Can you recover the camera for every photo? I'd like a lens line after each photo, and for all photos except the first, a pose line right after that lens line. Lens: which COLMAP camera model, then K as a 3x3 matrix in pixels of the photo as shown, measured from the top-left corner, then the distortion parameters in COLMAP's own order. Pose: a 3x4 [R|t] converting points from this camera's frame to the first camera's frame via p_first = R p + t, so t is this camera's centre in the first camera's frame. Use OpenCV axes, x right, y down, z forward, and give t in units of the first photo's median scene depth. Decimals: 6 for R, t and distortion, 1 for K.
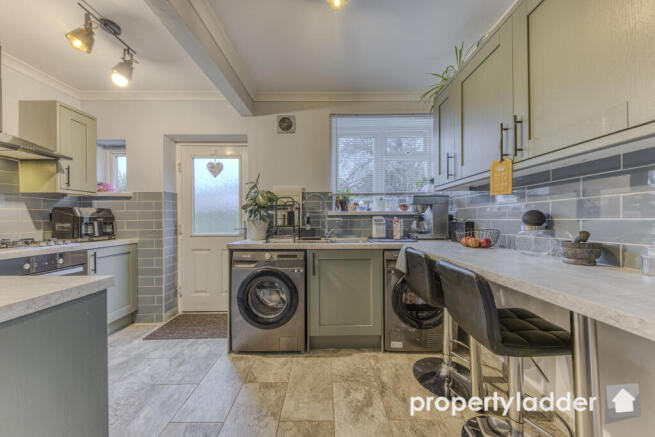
lens RADIAL K [[228.2, 0, 329.3], [0, 228.2, 219.4], [0, 0, 1]] dist [0.009791, -0.002213]
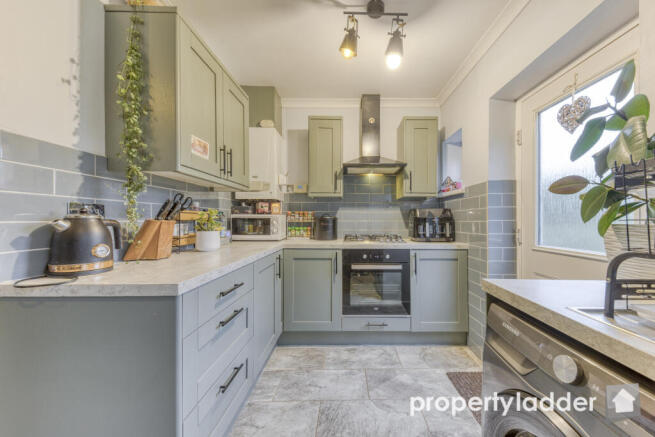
lens RADIAL K [[228.2, 0, 356.6], [0, 228.2, 219.8], [0, 0, 1]] dist [0.009791, -0.002213]
pose [[-0.005240, 0.002606, -0.999983, -0.030582], [-0.005226, 0.999983, 0.002634, -0.002470], [0.999973, 0.005240, -0.005227, 0.759727]]
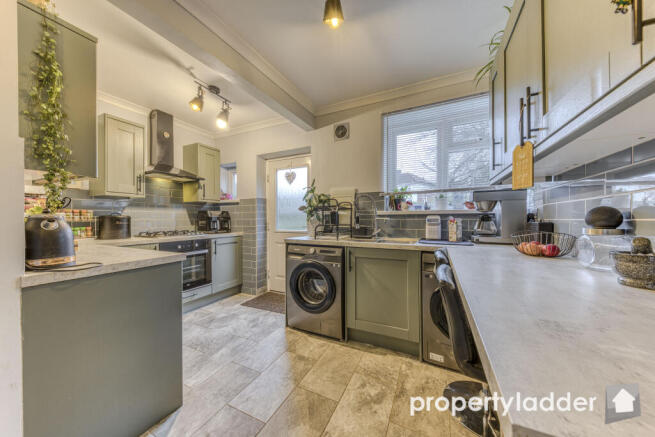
lens RADIAL K [[228.2, 0, 328.8], [0, 228.2, 218.9], [0, 0, 1]] dist [0.009791, -0.002213]
pose [[0.894686, 0.001985, -0.446691, 0.312151], [-0.001452, 0.999998, 0.001535, -0.001588], [0.446693, -0.000724, 0.894687, -0.002410]]
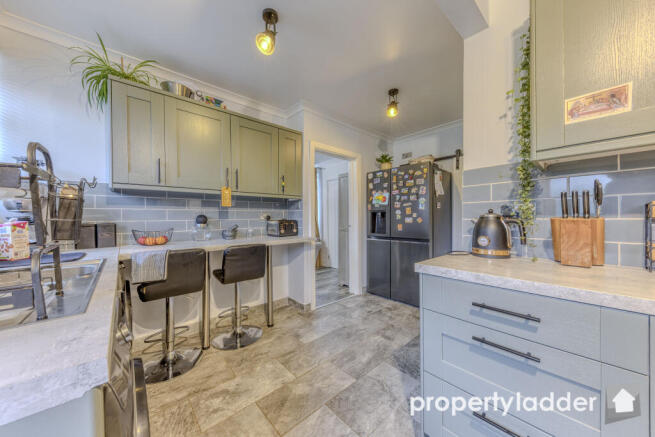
lens RADIAL K [[228.2, 0, 330.0], [0, 228.2, 221.5], [0, 0, 1]] dist [0.009791, -0.002213]
pose [[-0.669081, -0.001348, 0.743188, -0.695596], [0.011493, 0.999860, 0.012160, -0.000513], [-0.743100, 0.016677, -0.668972, 0.973303]]
